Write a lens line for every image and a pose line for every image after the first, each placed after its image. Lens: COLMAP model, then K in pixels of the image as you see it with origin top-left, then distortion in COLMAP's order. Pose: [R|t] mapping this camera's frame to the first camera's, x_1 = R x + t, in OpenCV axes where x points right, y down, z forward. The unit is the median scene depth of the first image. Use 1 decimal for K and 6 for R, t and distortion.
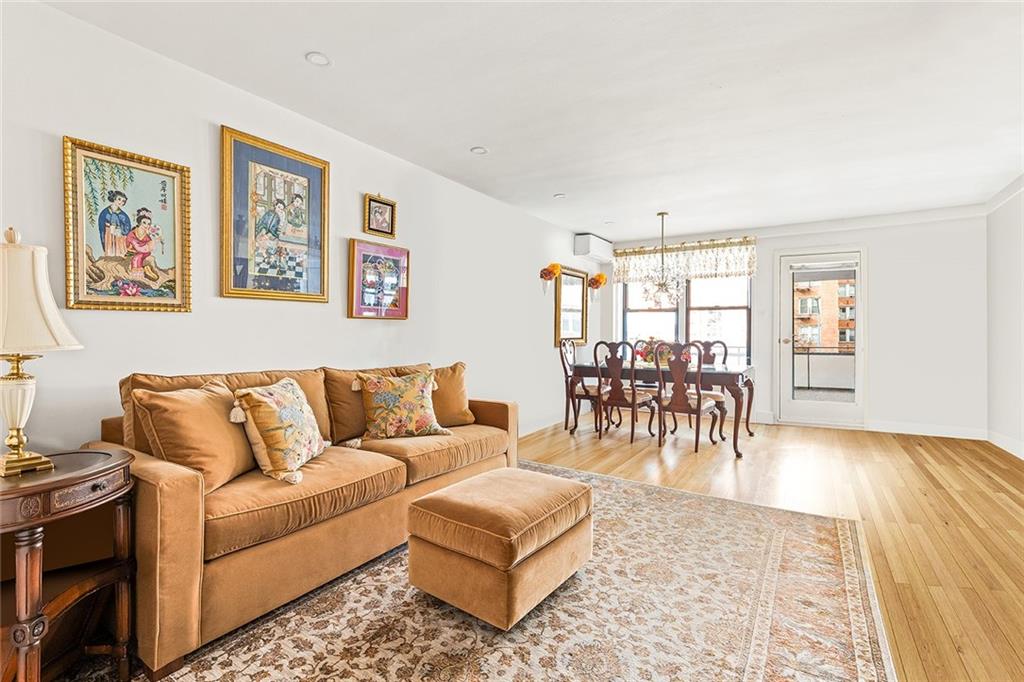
lens RADIAL K [[467.1, 0, 509.5], [0, 467.1, 330.6], [0, 0, 1]] dist [0.012593, -0.001125]
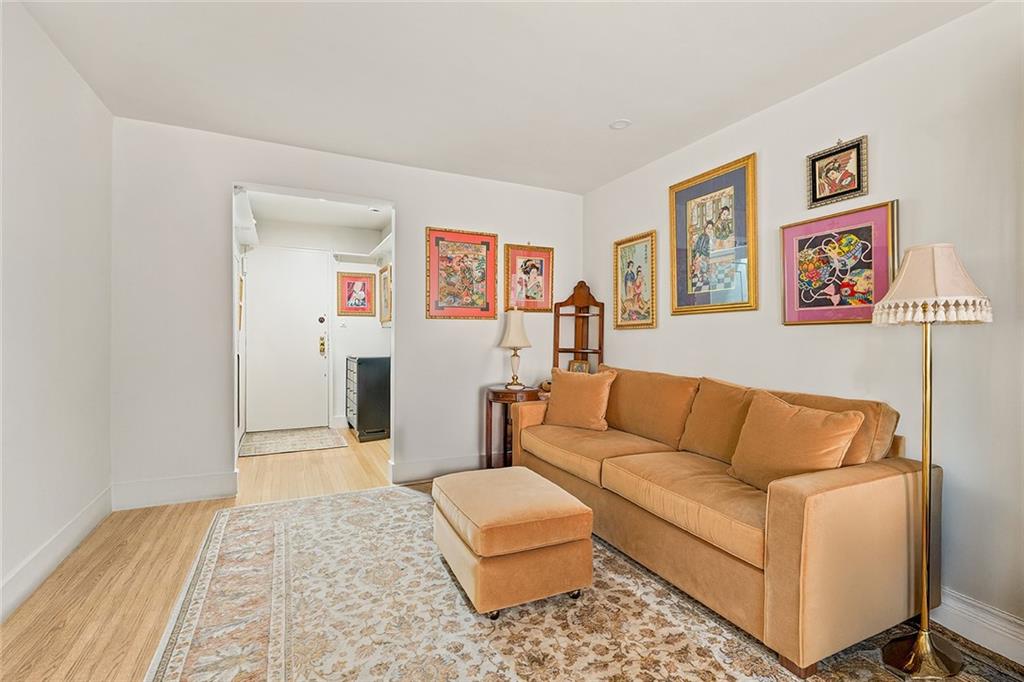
lens RADIAL K [[467.1, 0, 509.6], [0, 467.1, 340.8], [0, 0, 1]] dist [0.012593, -0.001125]
pose [[-0.516944, -0.004796, -0.856006, 0.851858], [-0.008161, 0.999966, -0.000675, 0.005488], [0.855980, 0.006637, -0.516966, 1.458272]]
